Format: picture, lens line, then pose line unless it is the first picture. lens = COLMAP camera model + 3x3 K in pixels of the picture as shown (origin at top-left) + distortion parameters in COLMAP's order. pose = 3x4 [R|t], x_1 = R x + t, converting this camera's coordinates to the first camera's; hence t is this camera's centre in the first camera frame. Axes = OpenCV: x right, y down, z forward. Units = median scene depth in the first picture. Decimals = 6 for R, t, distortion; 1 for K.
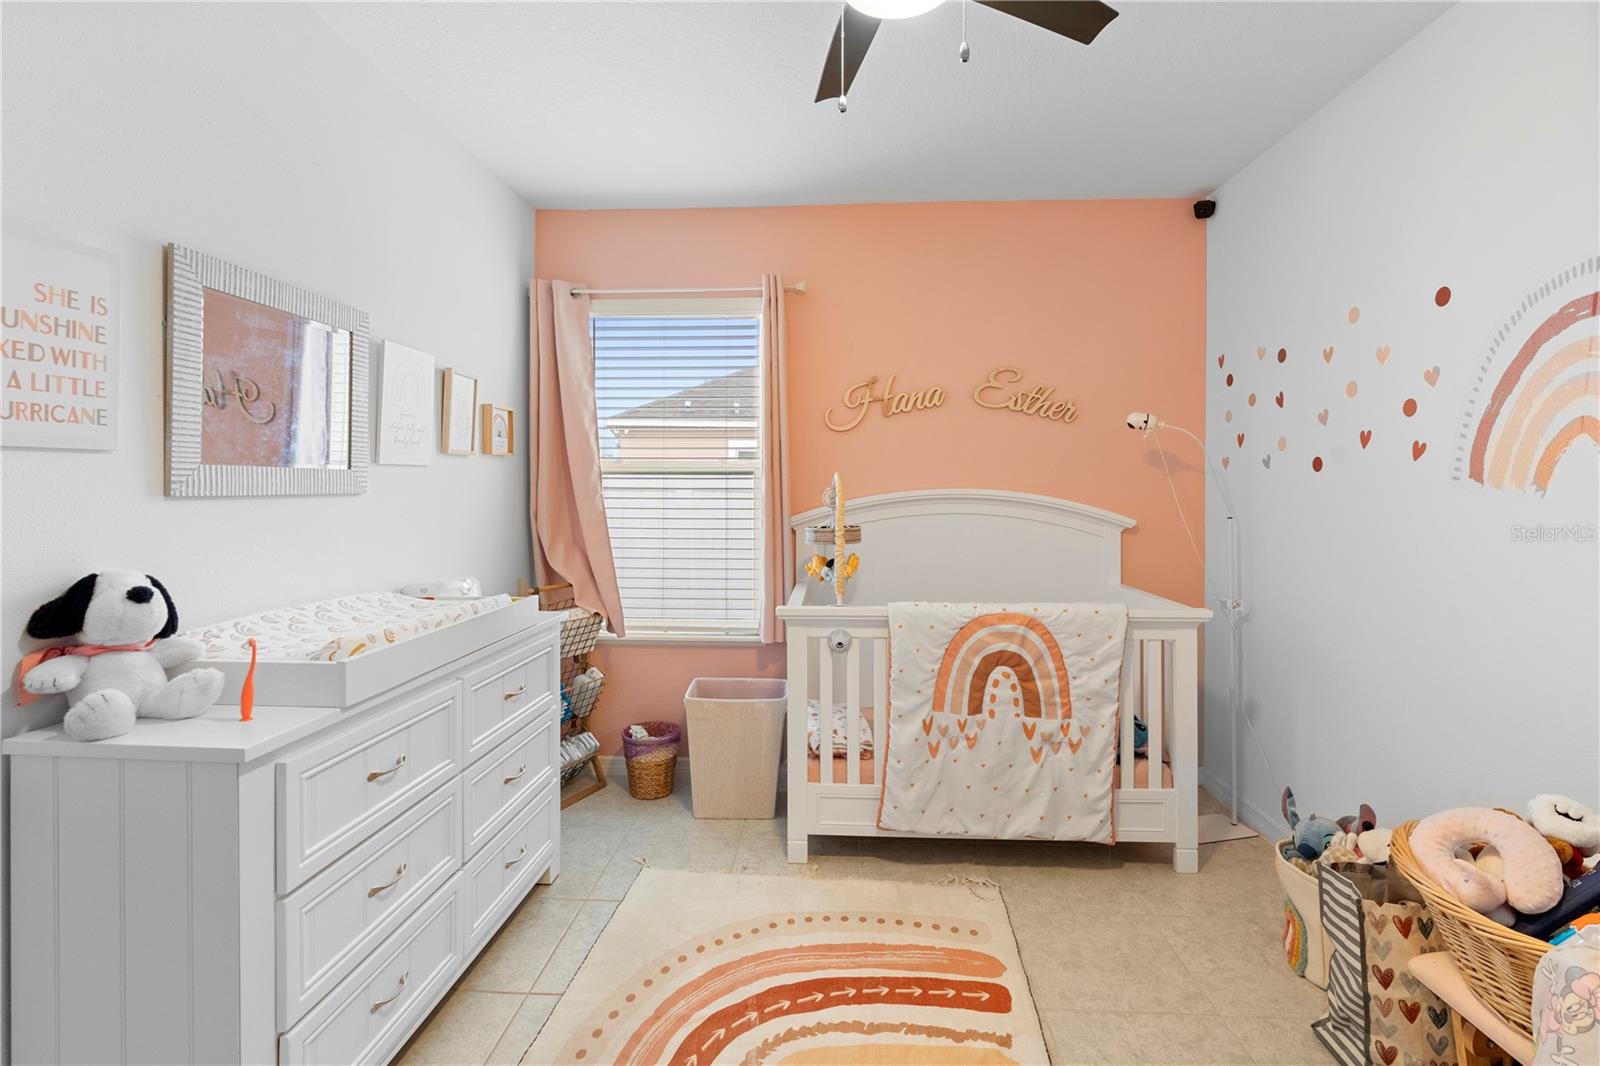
lens RADIAL K [[733.3, 0, 810.2], [0, 733.3, 493.3], [0, 0, 1]] dist [-0.010454, 0.004026]
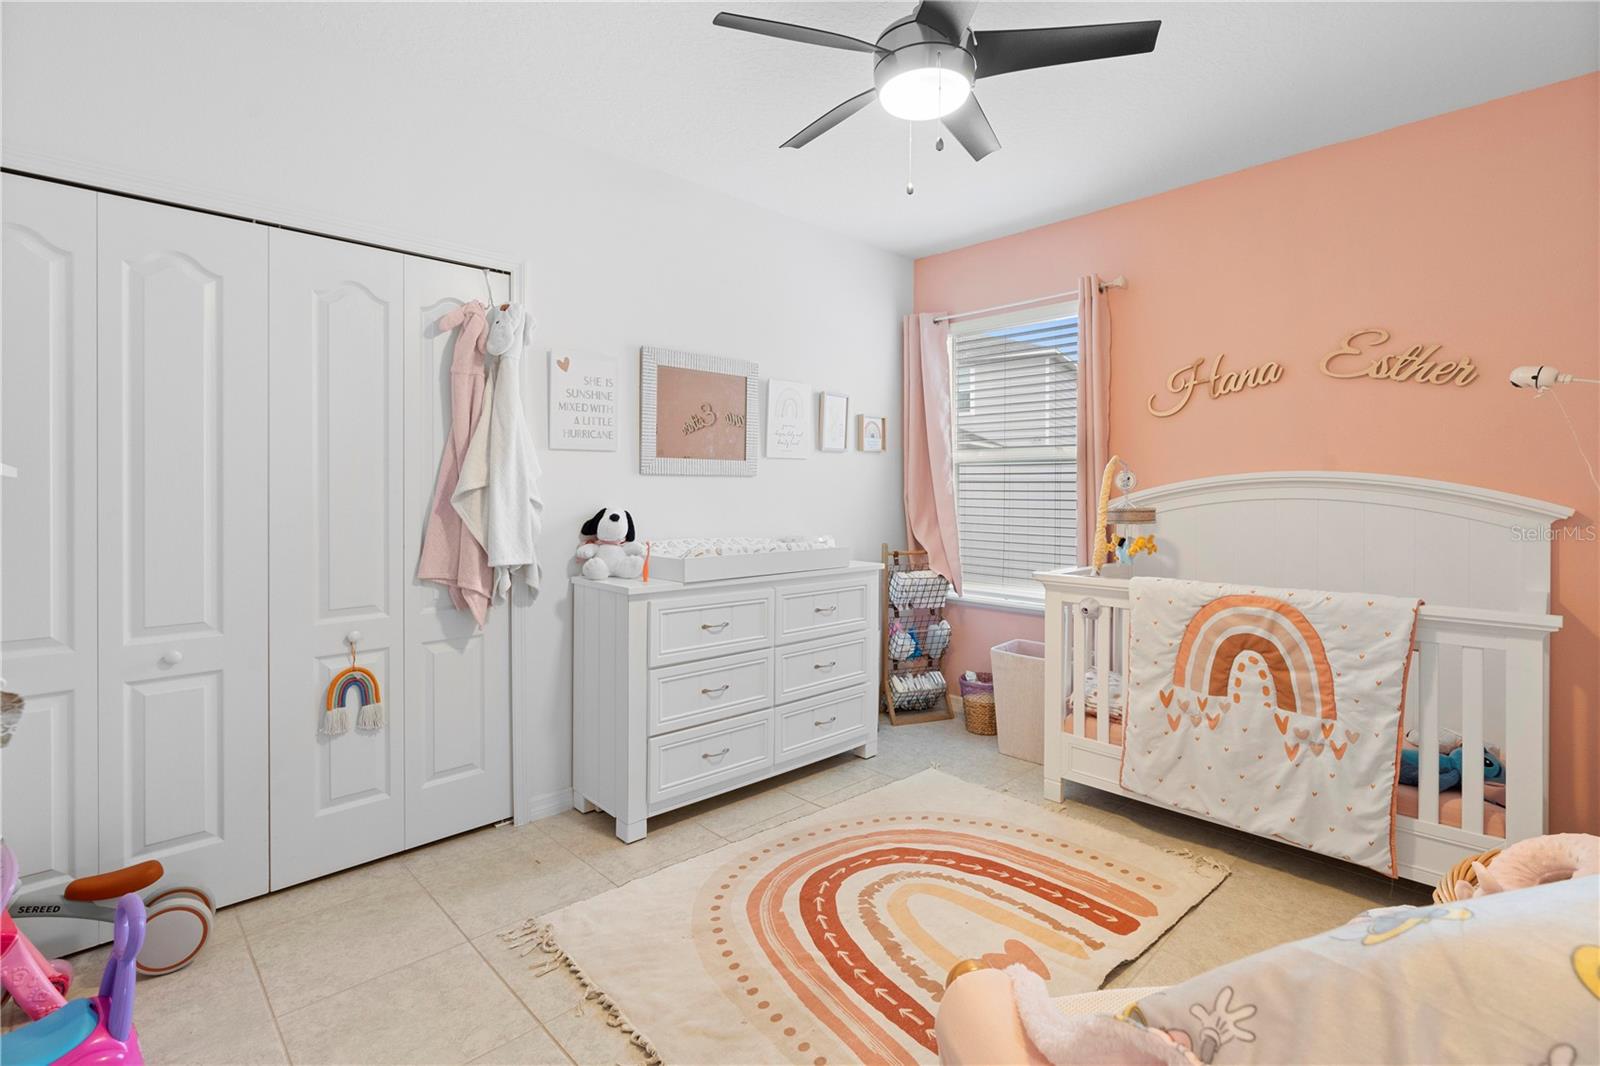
lens RADIAL K [[733.3, 0, 798.9], [0, 733.3, 491.0], [0, 0, 1]] dist [-0.010454, 0.004026]
pose [[0.734503, 0.000331, -0.678605, 0.476095], [-0.006898, 0.999952, -0.006978, 0.037711], [0.678570, 0.009807, 0.734470, -0.105285]]
